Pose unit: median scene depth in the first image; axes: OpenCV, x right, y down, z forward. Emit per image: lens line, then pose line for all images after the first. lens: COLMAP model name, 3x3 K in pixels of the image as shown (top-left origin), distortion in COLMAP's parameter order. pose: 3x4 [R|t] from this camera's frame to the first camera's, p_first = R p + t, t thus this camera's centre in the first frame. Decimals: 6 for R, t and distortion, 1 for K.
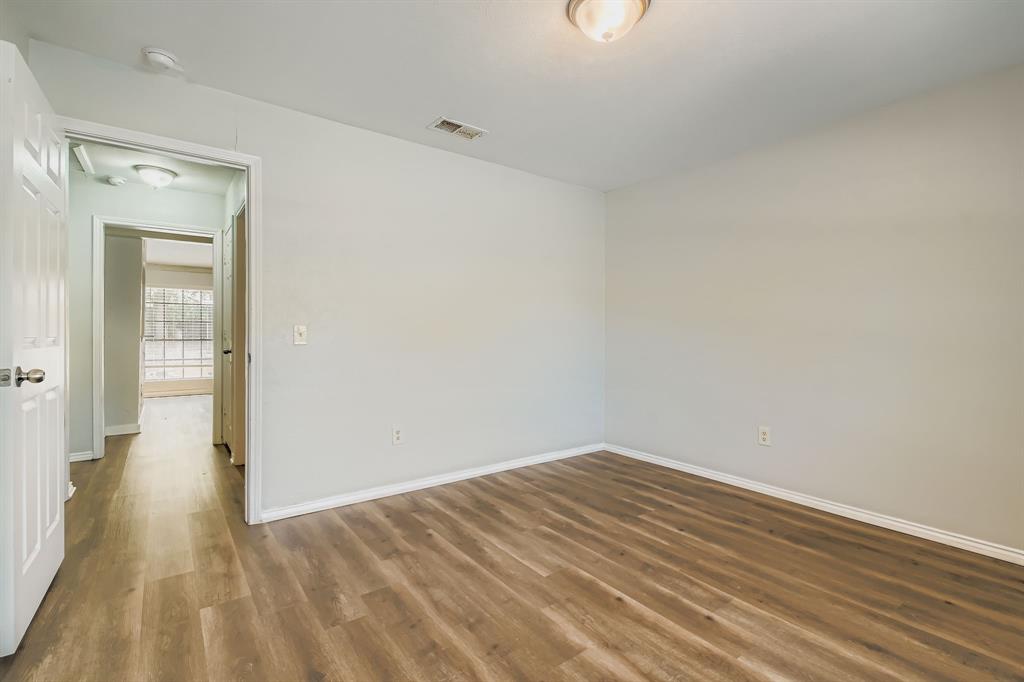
lens RADIAL K [[468.6, 0, 511.4], [0, 468.6, 336.1], [0, 0, 1]] dist [-0.000469, -0.000086]
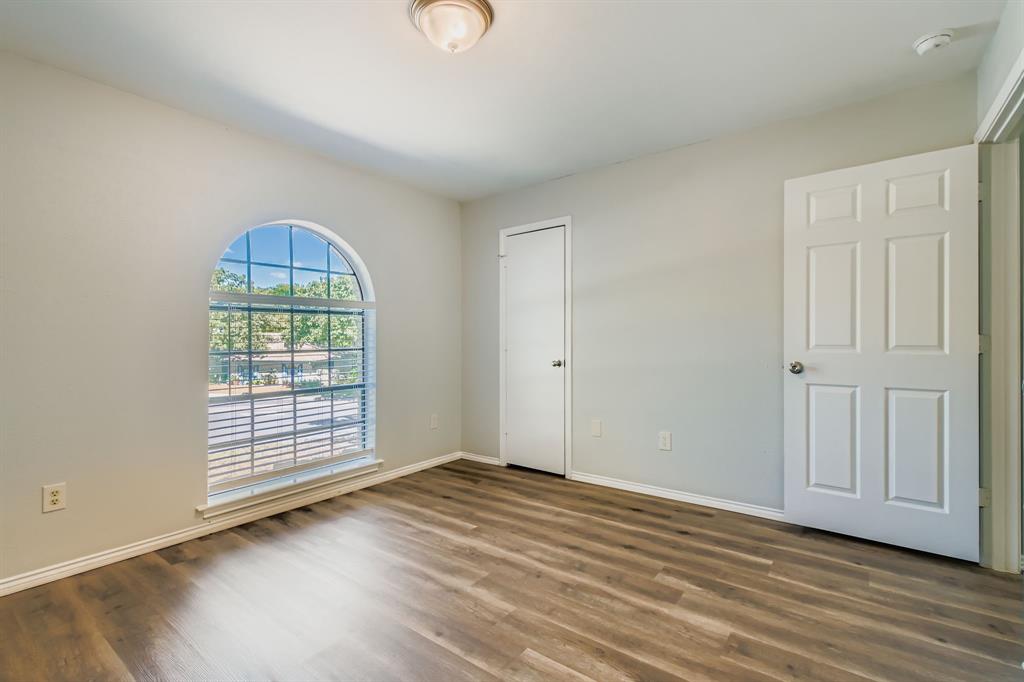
lens RADIAL K [[468.6, 0, 513.0], [0, 468.6, 339.9], [0, 0, 1]] dist [-0.000469, -0.000086]
pose [[-0.960344, 0.001775, -0.278811, 0.346405], [-0.001046, 0.999950, 0.009969, -0.025342], [0.278814, 0.009866, -0.960294, 1.915805]]
